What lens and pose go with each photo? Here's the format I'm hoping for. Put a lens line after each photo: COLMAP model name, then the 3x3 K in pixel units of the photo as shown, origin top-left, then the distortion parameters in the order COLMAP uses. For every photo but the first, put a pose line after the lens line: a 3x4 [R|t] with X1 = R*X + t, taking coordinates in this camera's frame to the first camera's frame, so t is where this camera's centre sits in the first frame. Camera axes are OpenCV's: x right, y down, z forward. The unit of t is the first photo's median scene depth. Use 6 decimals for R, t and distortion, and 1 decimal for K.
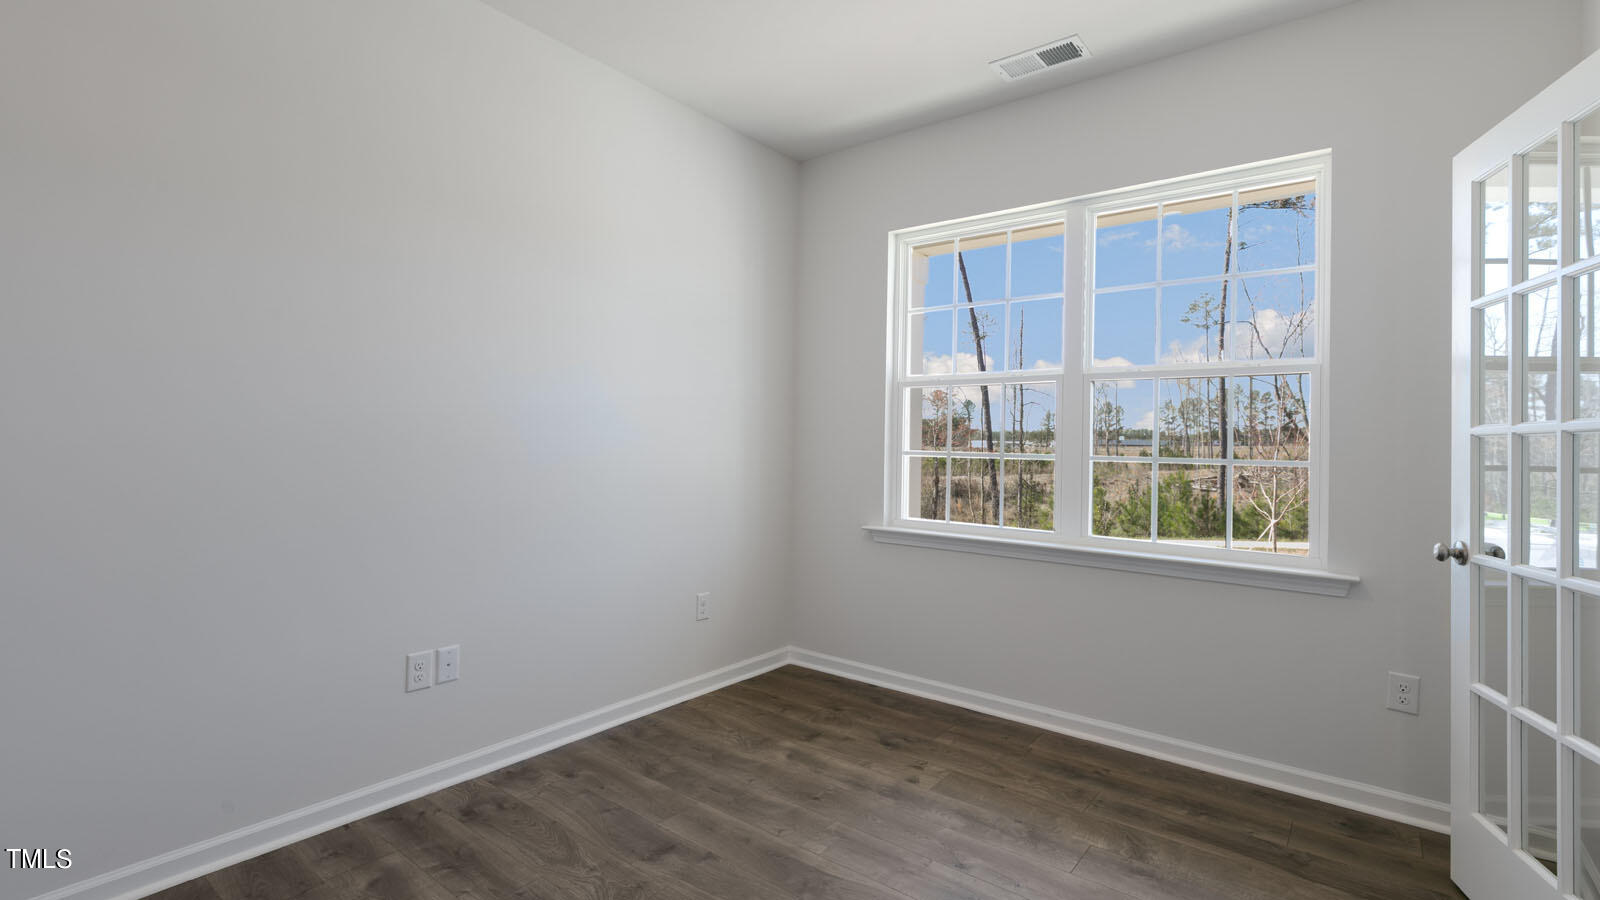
lens RADIAL K [[725.0, 0, 805.9], [0, 725.0, 440.3], [0, 0, 1]] dist [0.001531, -0.000225]
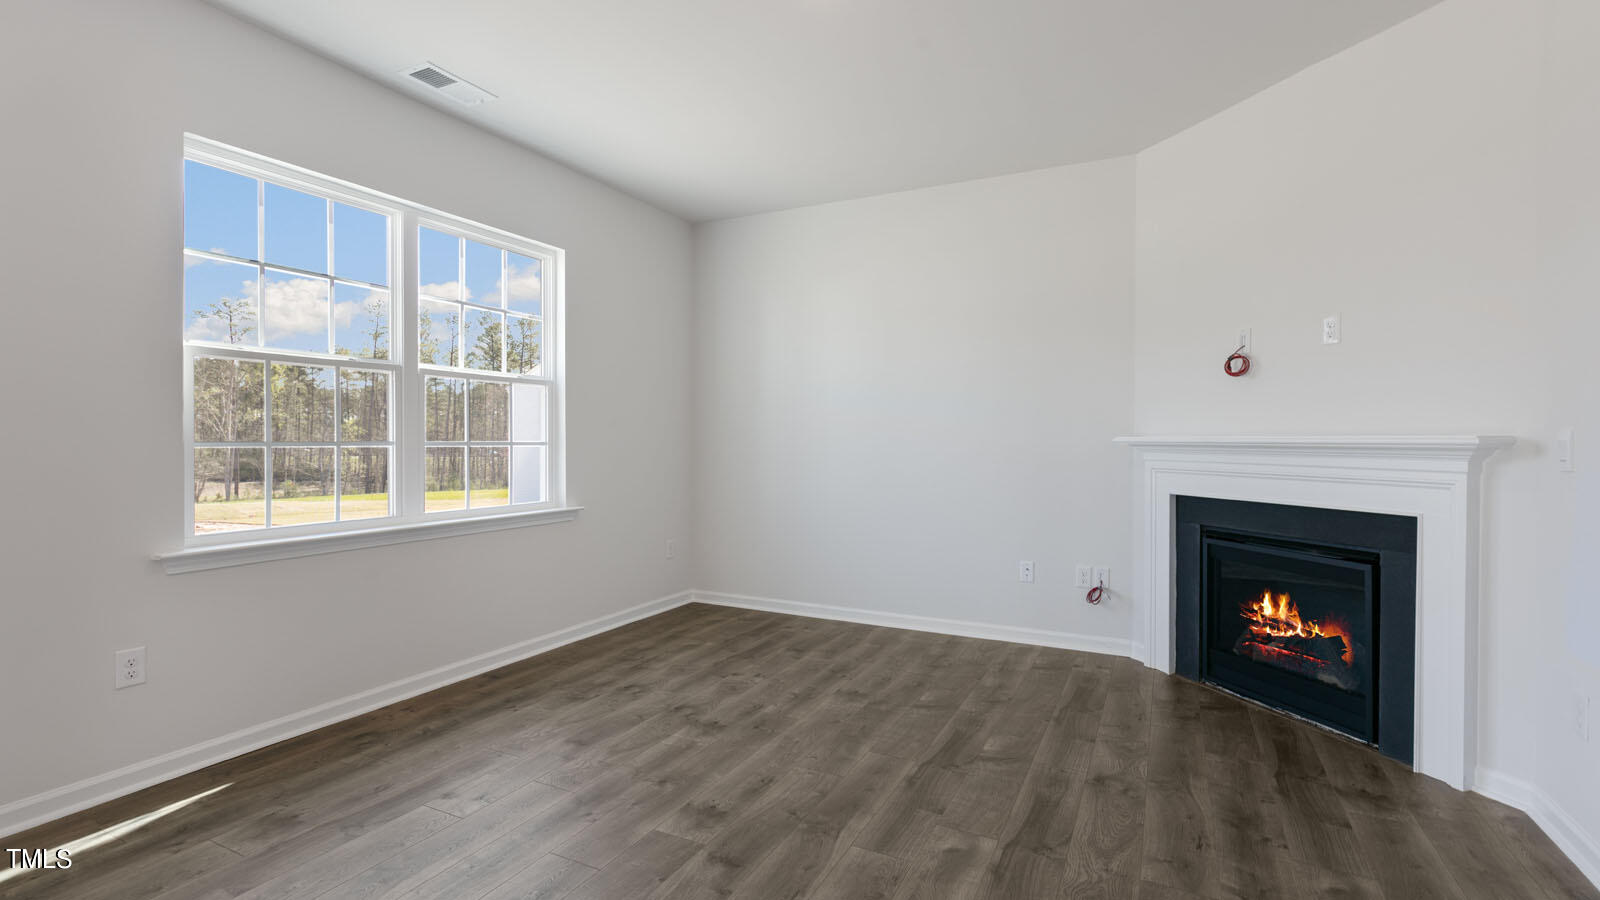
lens RADIAL K [[725.0, 0, 805.9], [0, 725.0, 440.3], [0, 0, 1]] dist [0.001531, -0.000225]
pose [[-0.200146, -0.024805, 0.979452, -0.911763], [-0.012971, 0.999659, 0.022666, -0.015782], [-0.979680, -0.008168, -0.200400, 0.707835]]
